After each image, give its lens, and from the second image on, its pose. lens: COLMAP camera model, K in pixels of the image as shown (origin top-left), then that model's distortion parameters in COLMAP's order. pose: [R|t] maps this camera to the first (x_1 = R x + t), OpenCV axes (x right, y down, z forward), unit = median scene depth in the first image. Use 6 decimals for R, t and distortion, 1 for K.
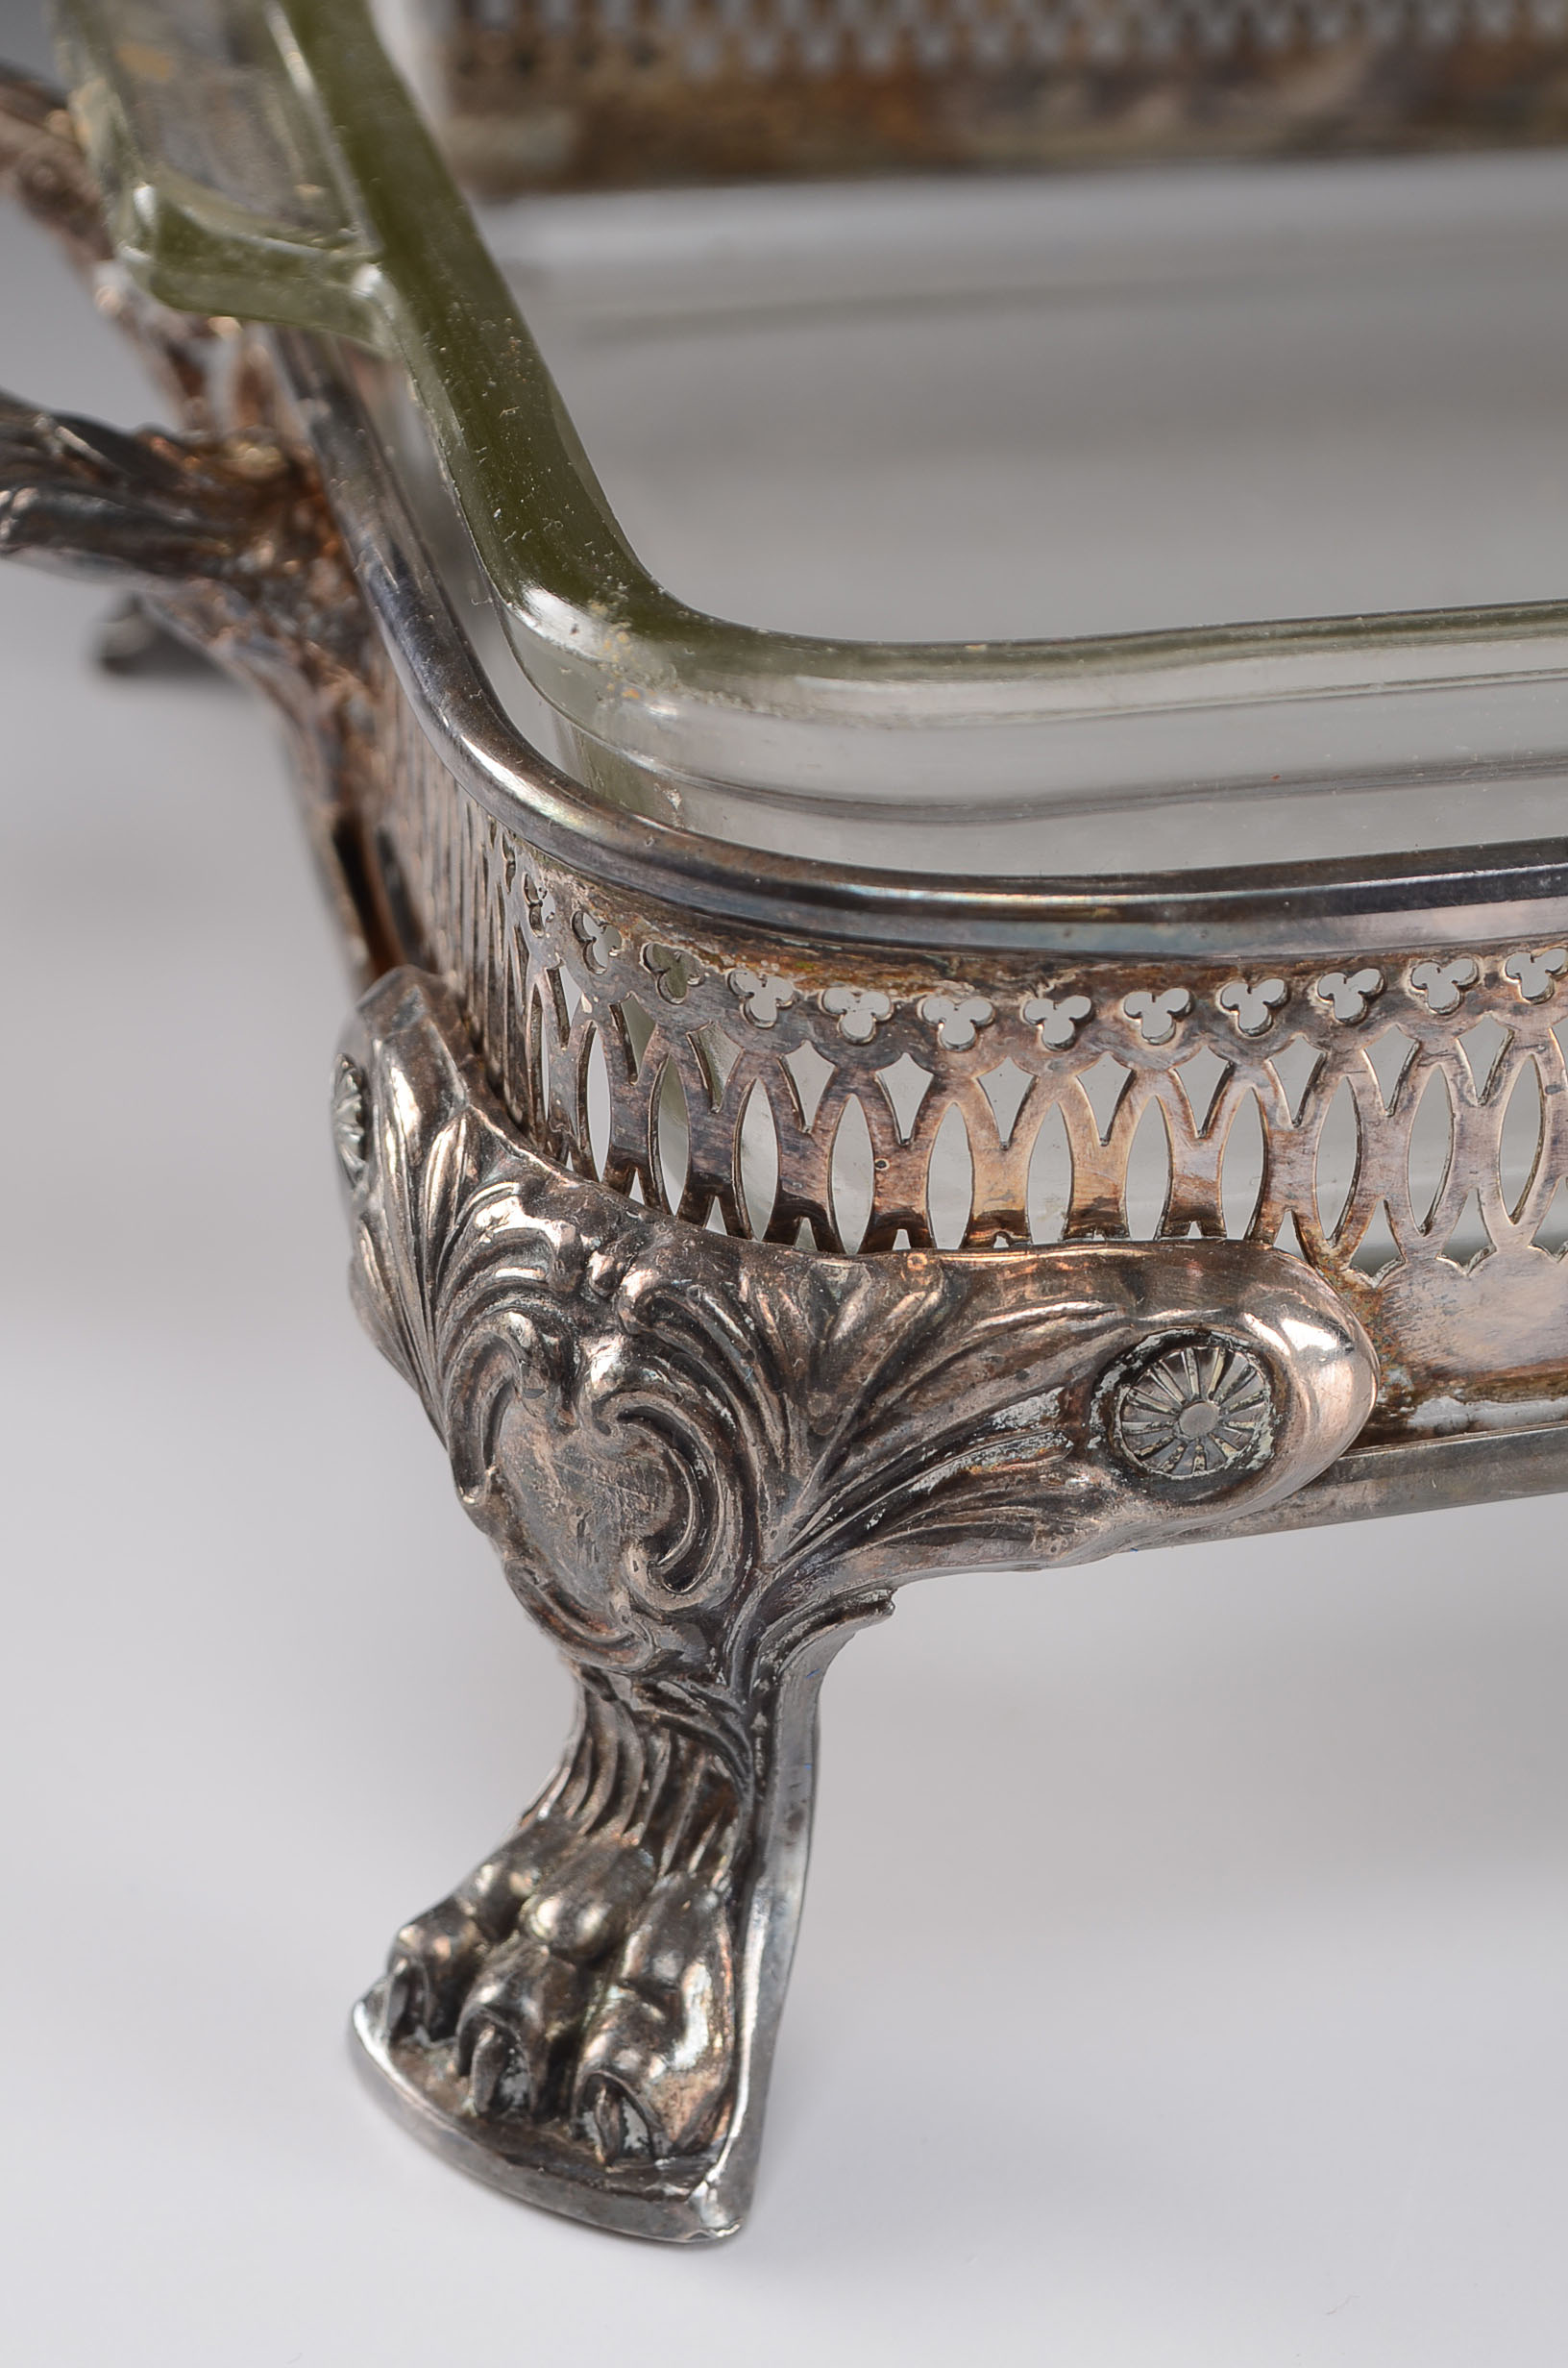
lens RADIAL K [[4876.7, 0, 784.0], [0, 4876.7, 1184.0], [0, 0, 1]] dist [-0.062701, 0.164454]
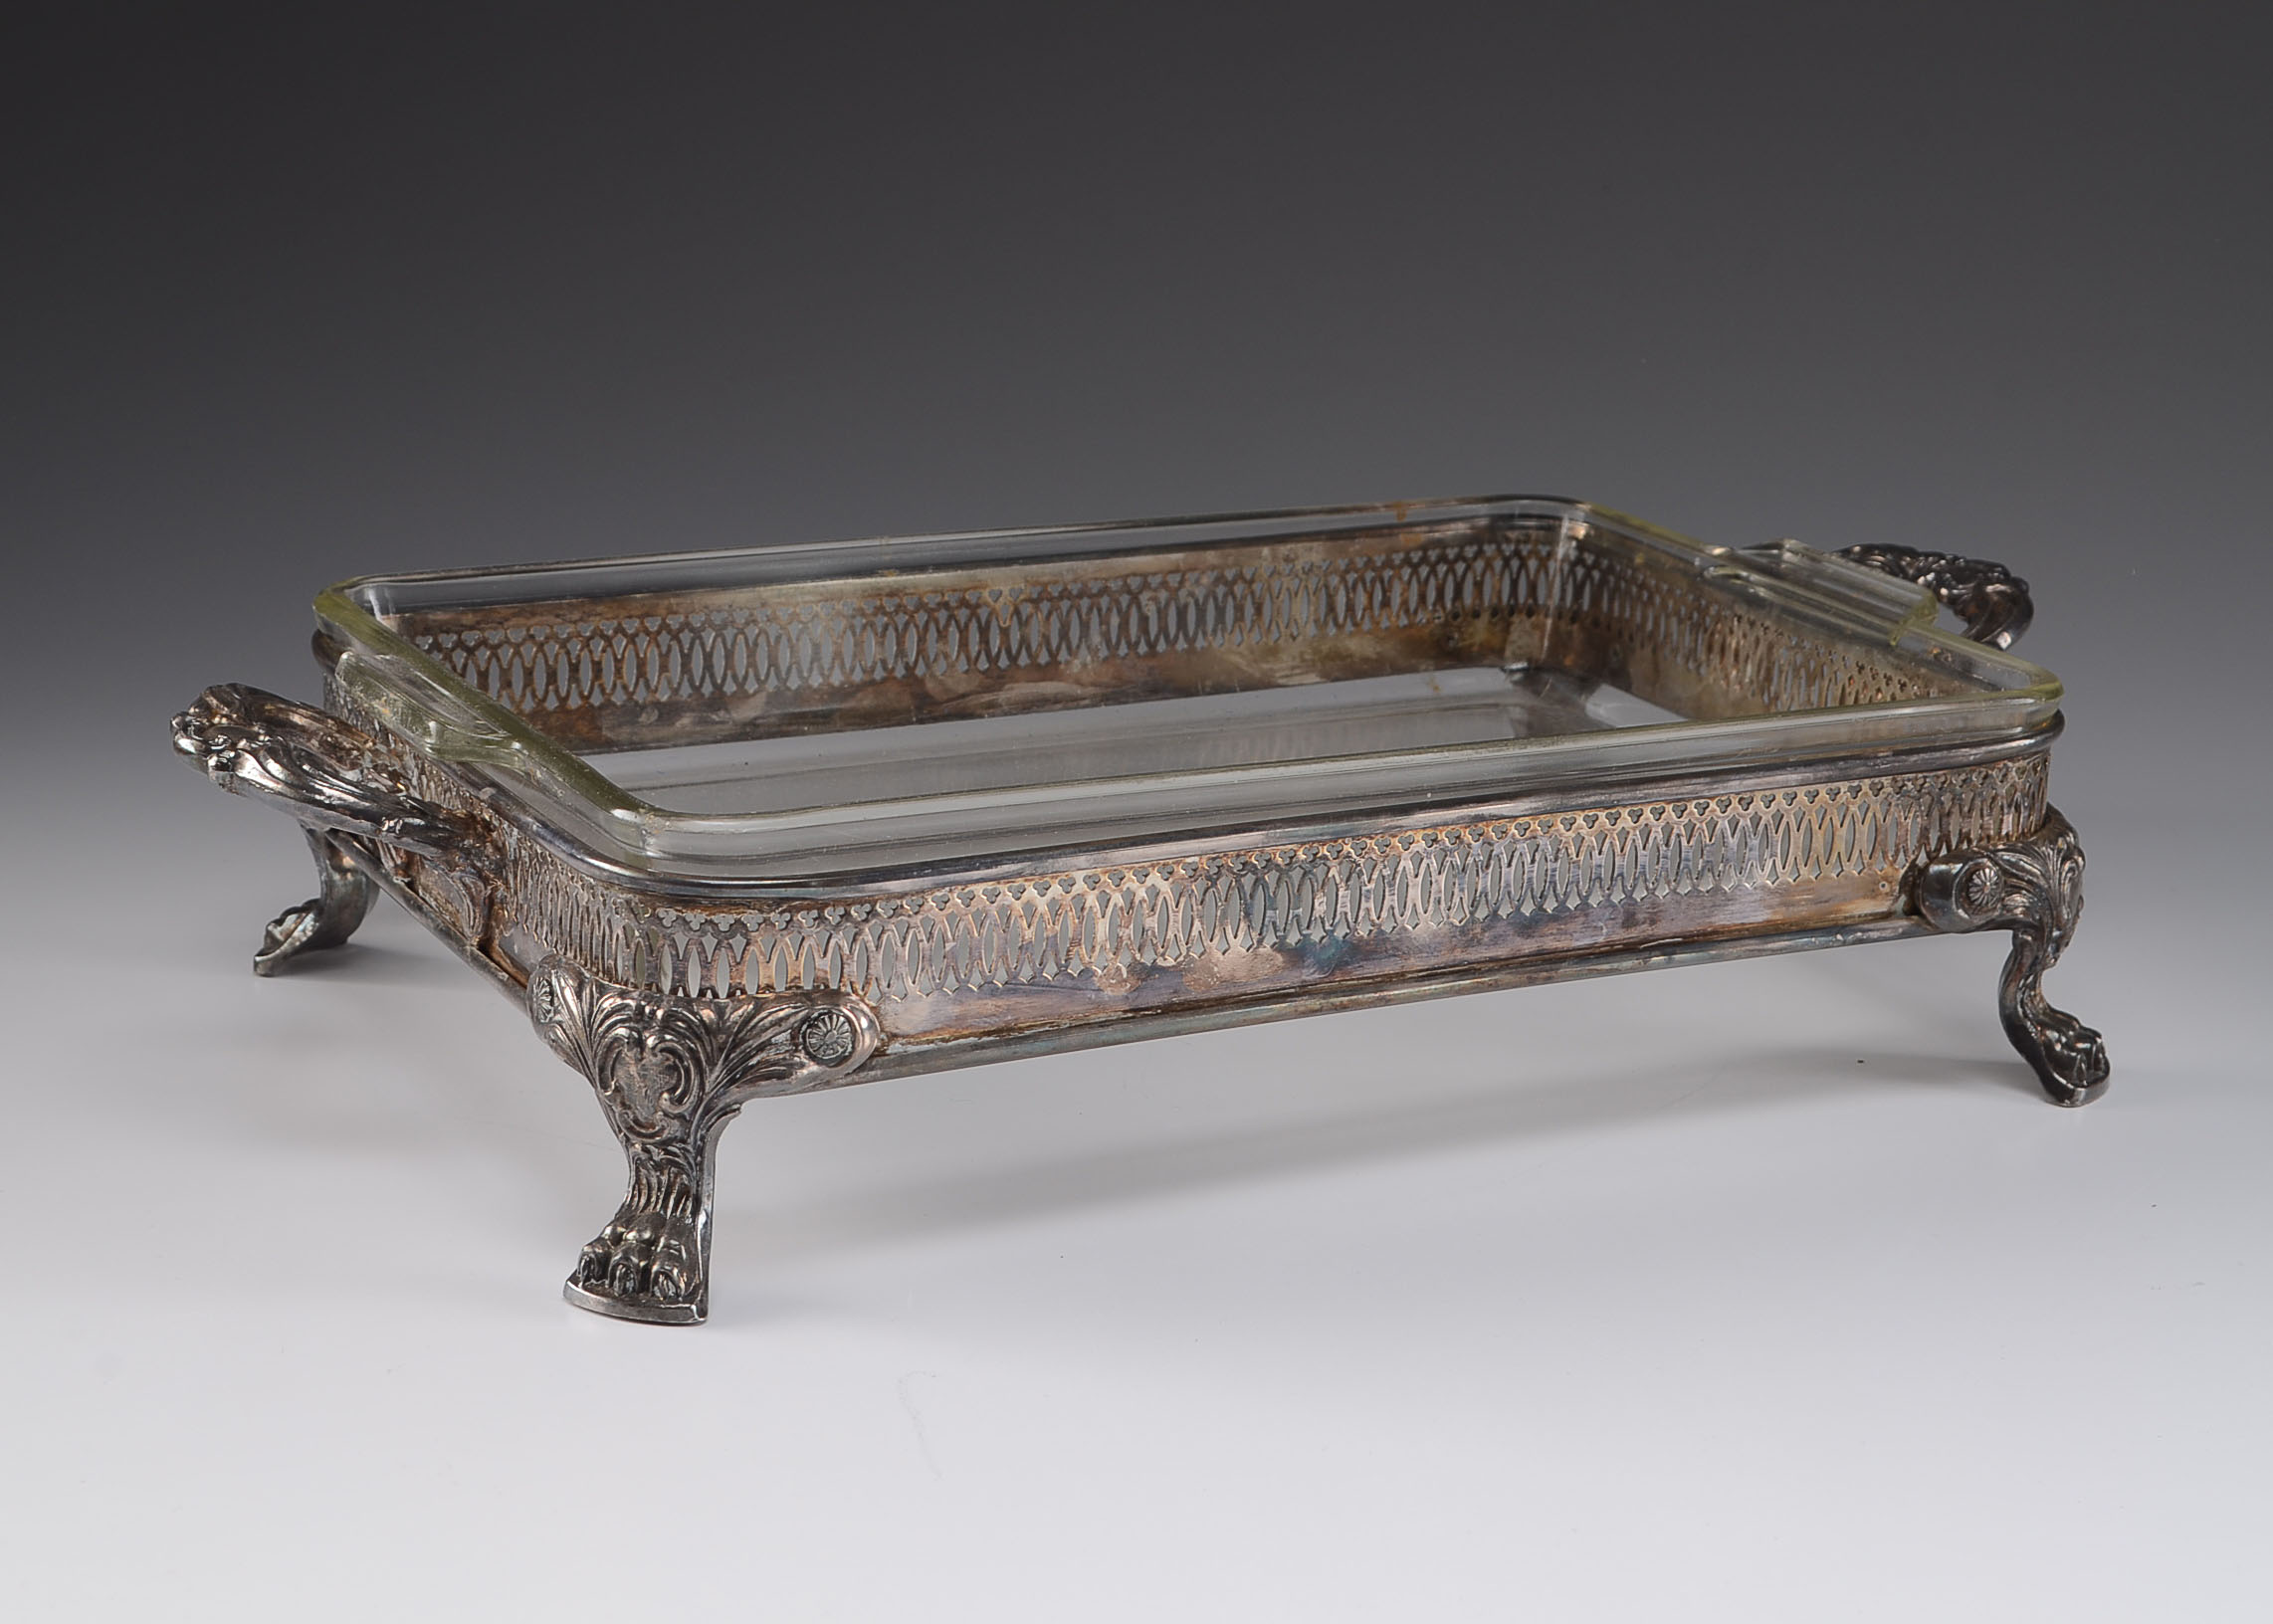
lens RADIAL K [[4486.9, 0, 1136.5], [0, 4486.9, 812.0], [0, 0, 1]] dist [0.019952, 0.059026]
pose [[0.961775, -0.053551, 0.268554, -0.535052], [0.117751, 0.966273, -0.229022, 0.630254], [-0.247232, 0.251890, 0.935643, -1.994953]]
